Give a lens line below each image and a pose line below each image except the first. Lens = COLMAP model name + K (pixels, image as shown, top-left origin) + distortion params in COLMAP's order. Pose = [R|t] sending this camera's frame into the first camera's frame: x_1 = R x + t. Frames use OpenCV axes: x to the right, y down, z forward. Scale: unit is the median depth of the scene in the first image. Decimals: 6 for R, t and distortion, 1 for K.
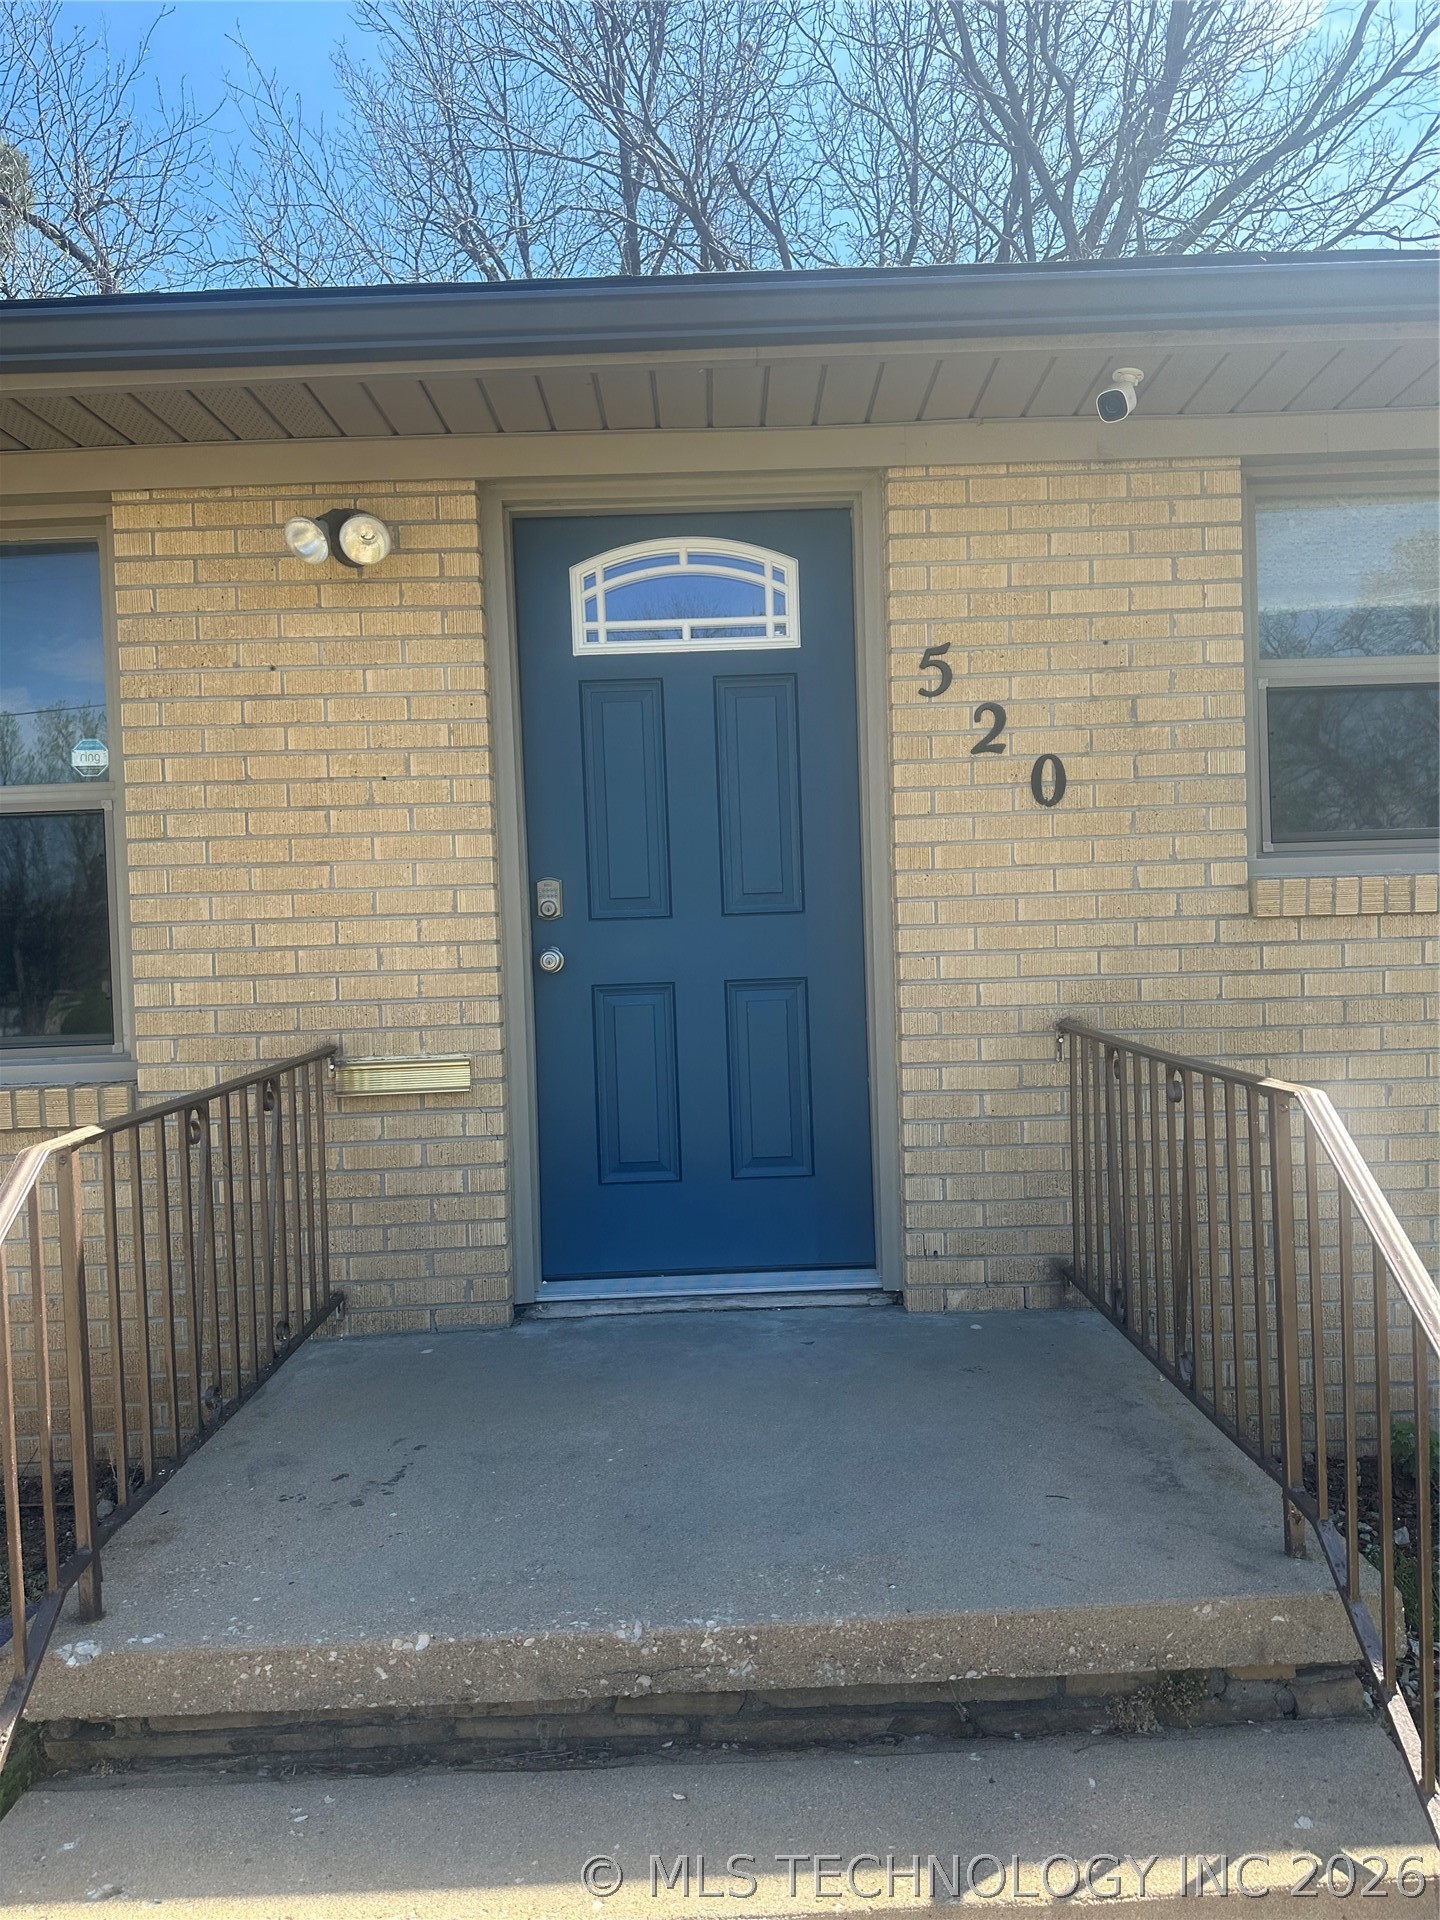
lens RADIAL K [[1334.7, 0, 720.0], [0, 1334.7, 960.0], [0, 0, 1]] dist [0.123016, -0.157586]
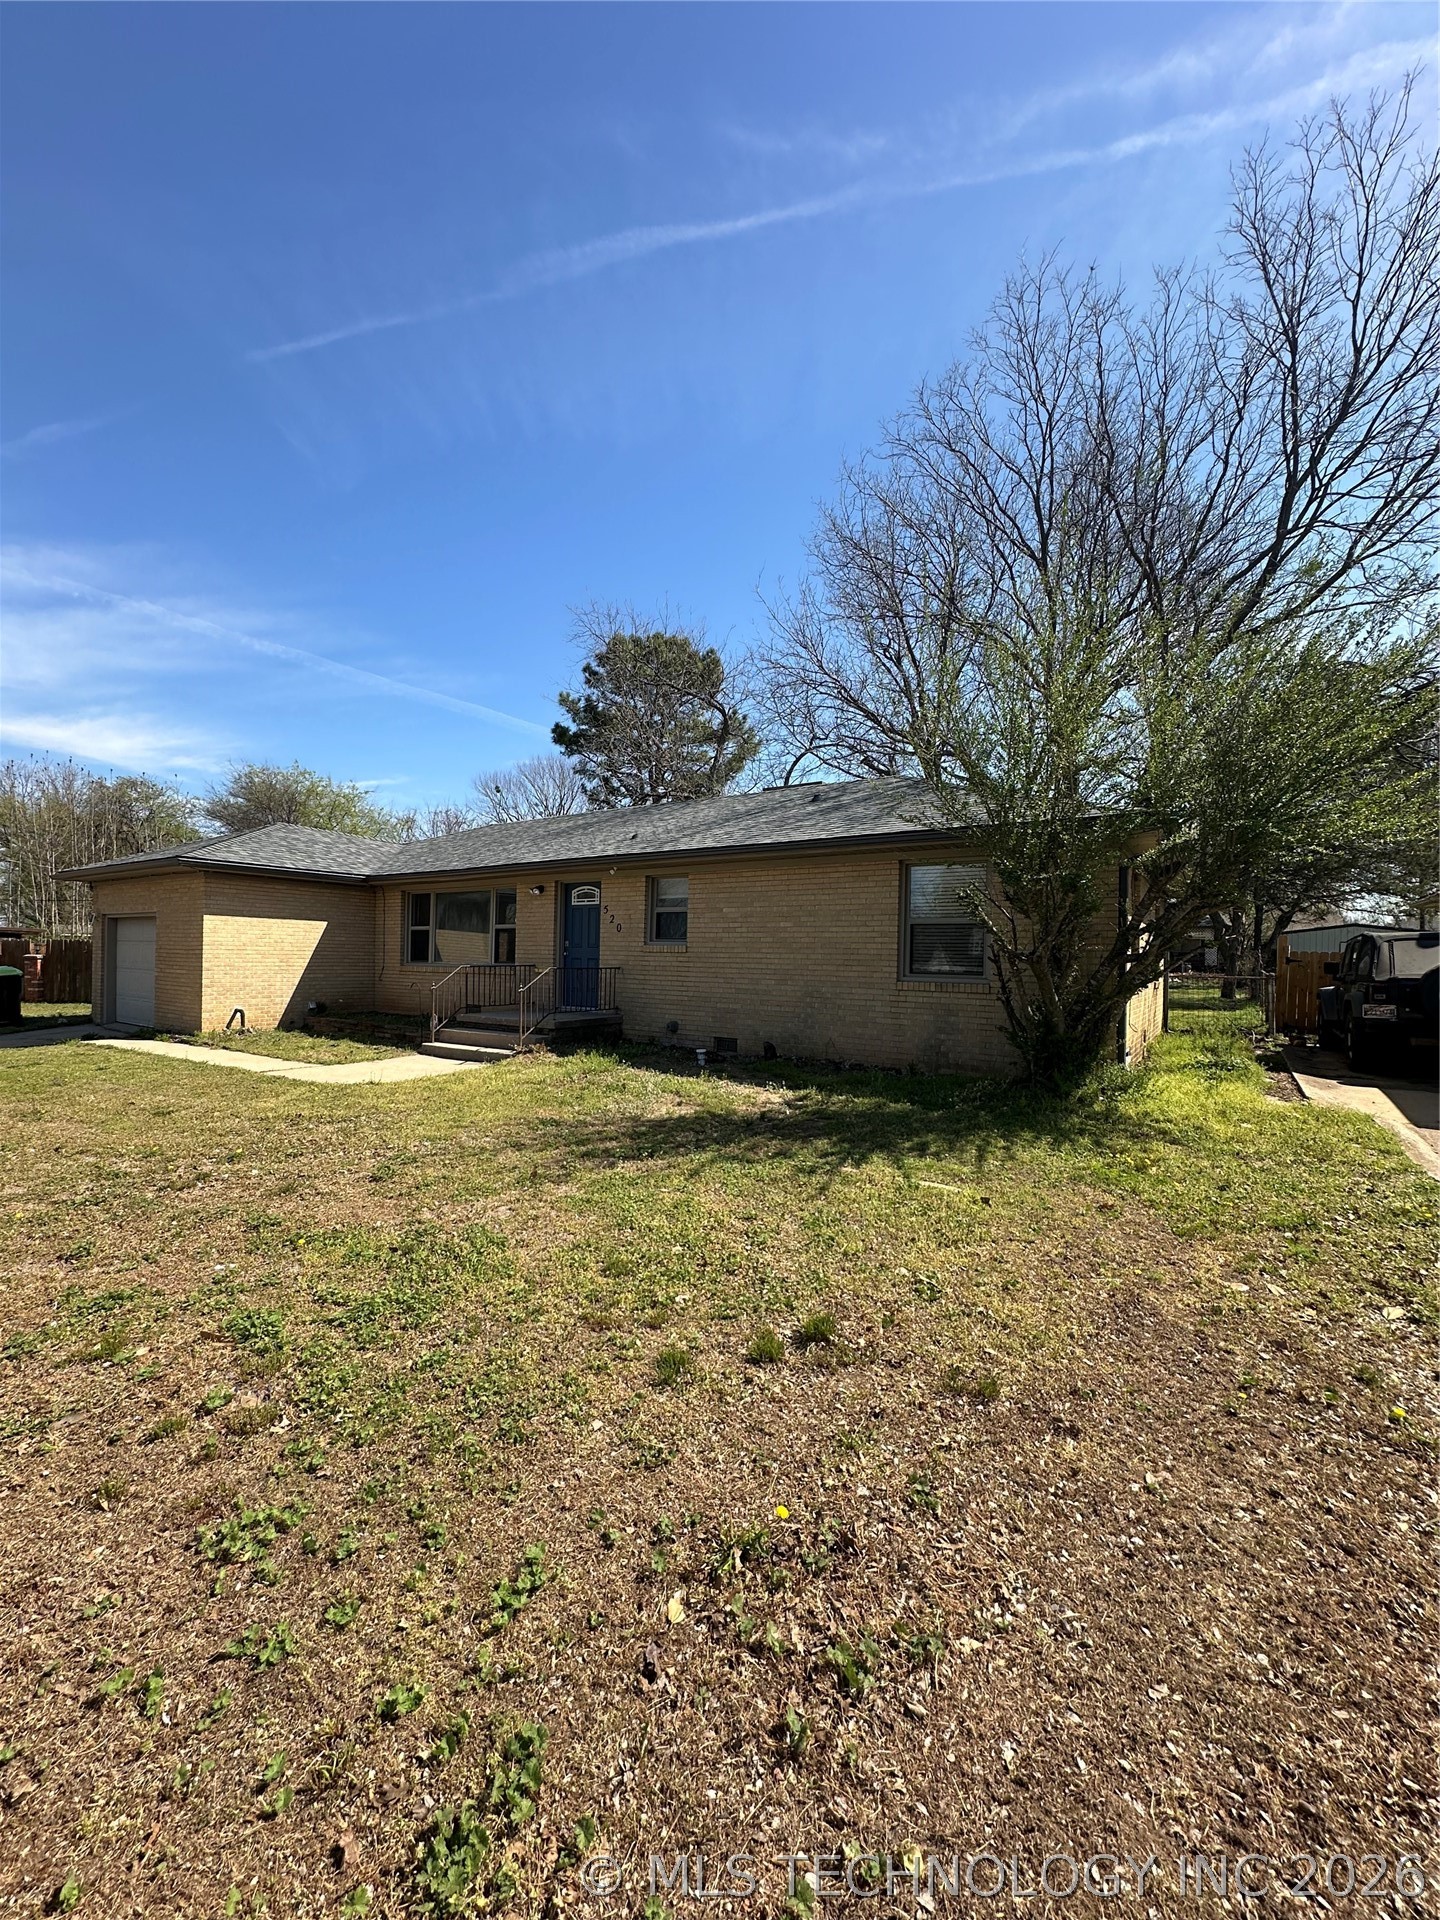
lens RADIAL K [[760.1, 0, 720.0], [0, 760.1, 960.0], [0, 0, 1]] dist [0.001197, 0.000192]
pose [[0.827363, 0.051773, -0.559276, 2.541962], [-0.062080, 0.998071, 0.000555, -0.017610], [0.558226, 0.034261, 0.828981, -1.587091]]
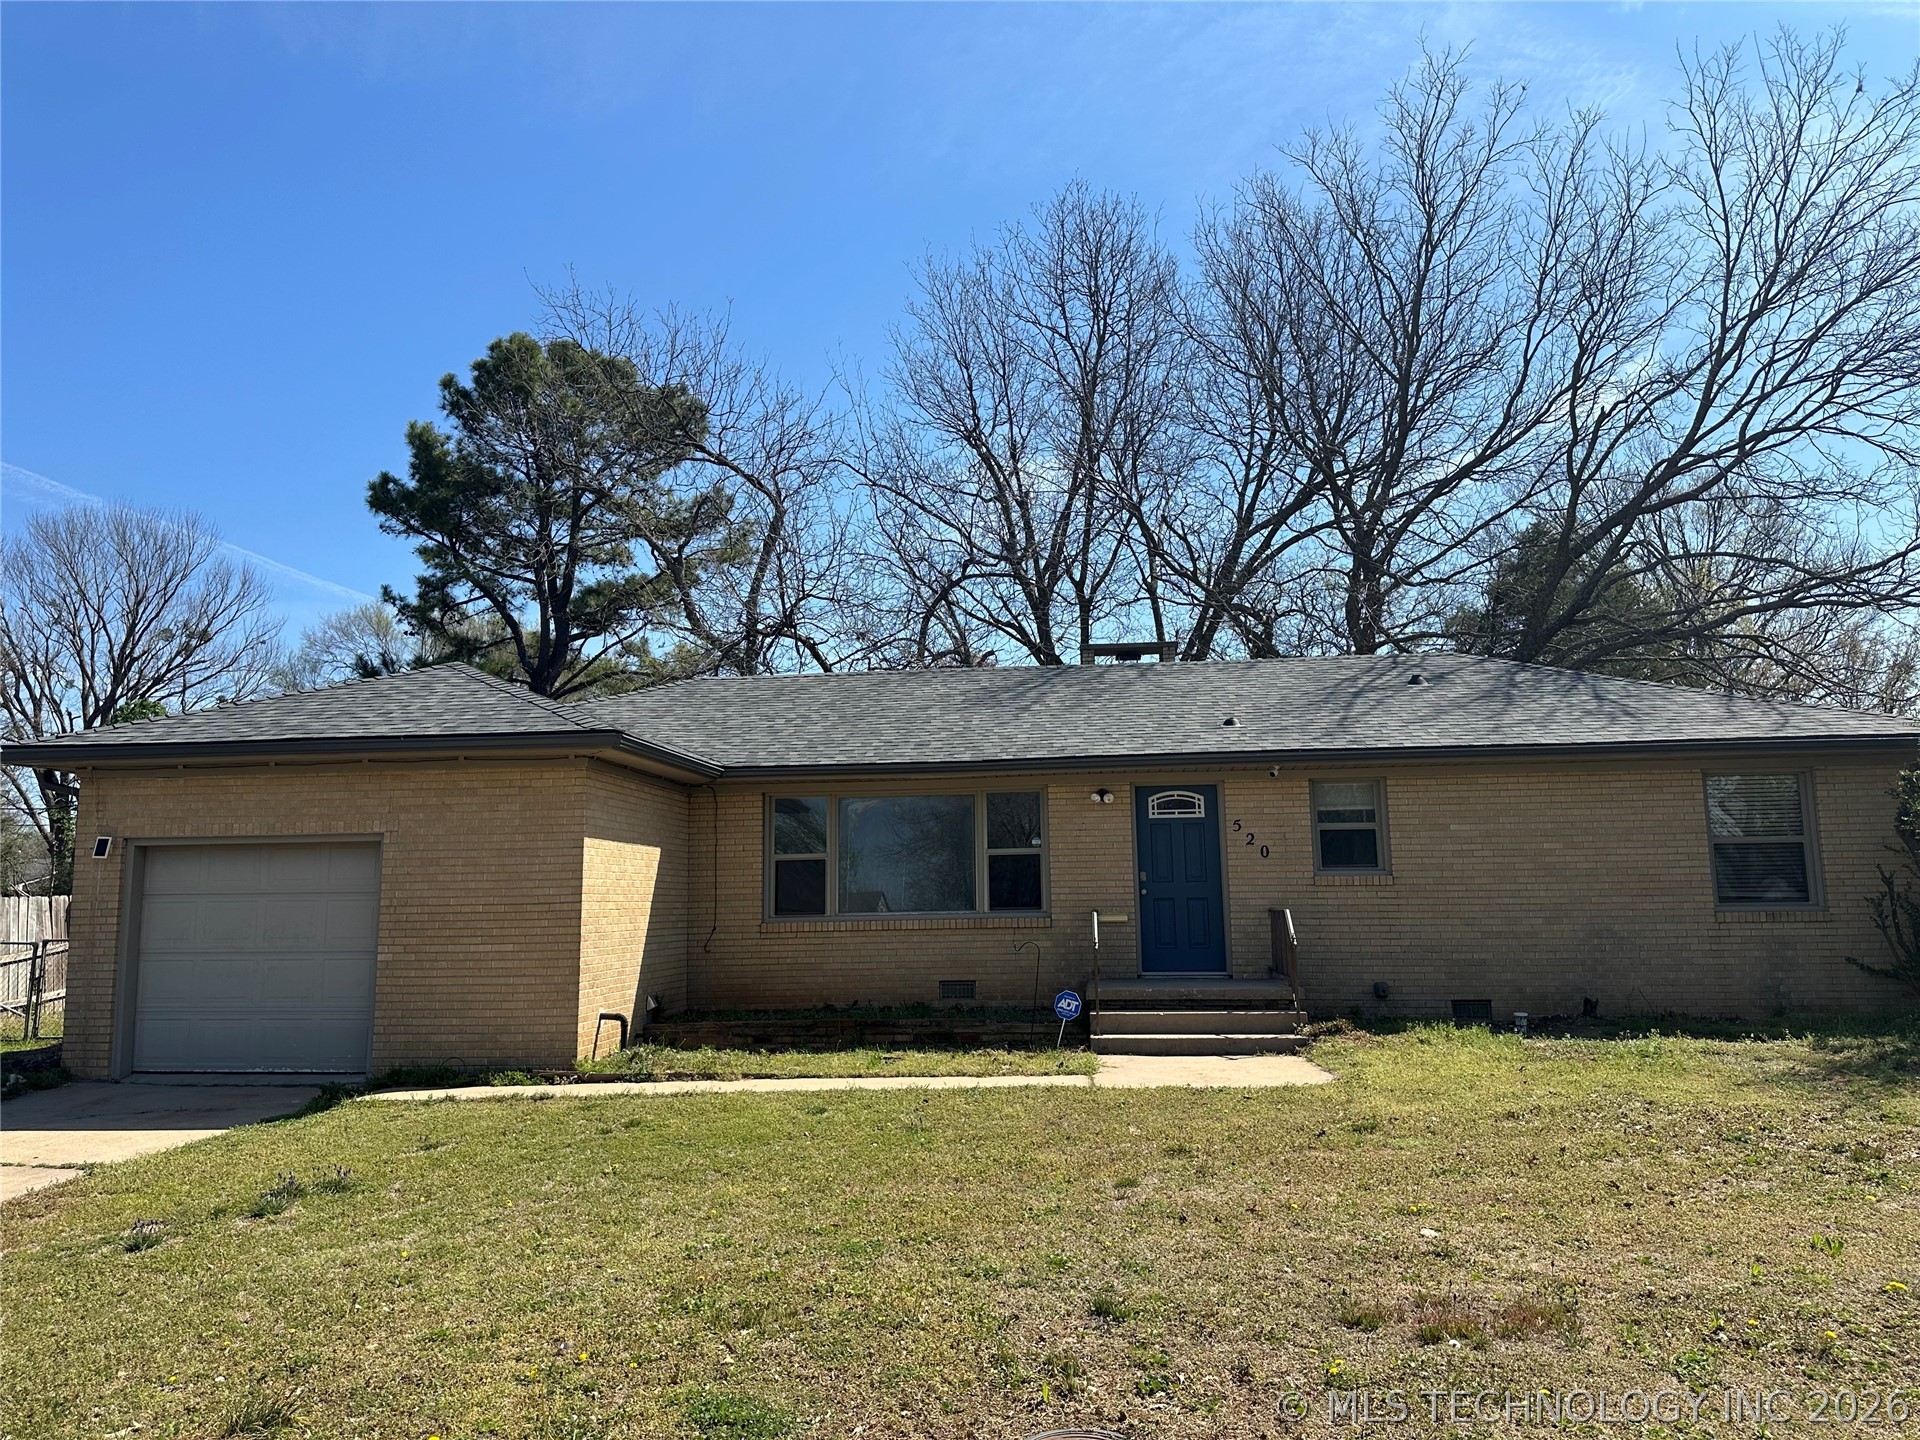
lens RADIAL K [[1334.7, 0, 960.0], [0, 1334.7, 720.0], [0, 0, 1]] dist [0.123016, -0.157586]
pose [[0.994241, 0.005448, -0.107028, -0.261758], [-0.022983, 0.986309, -0.163298, 0.172224], [0.104674, 0.164818, 0.980754, -3.332255]]
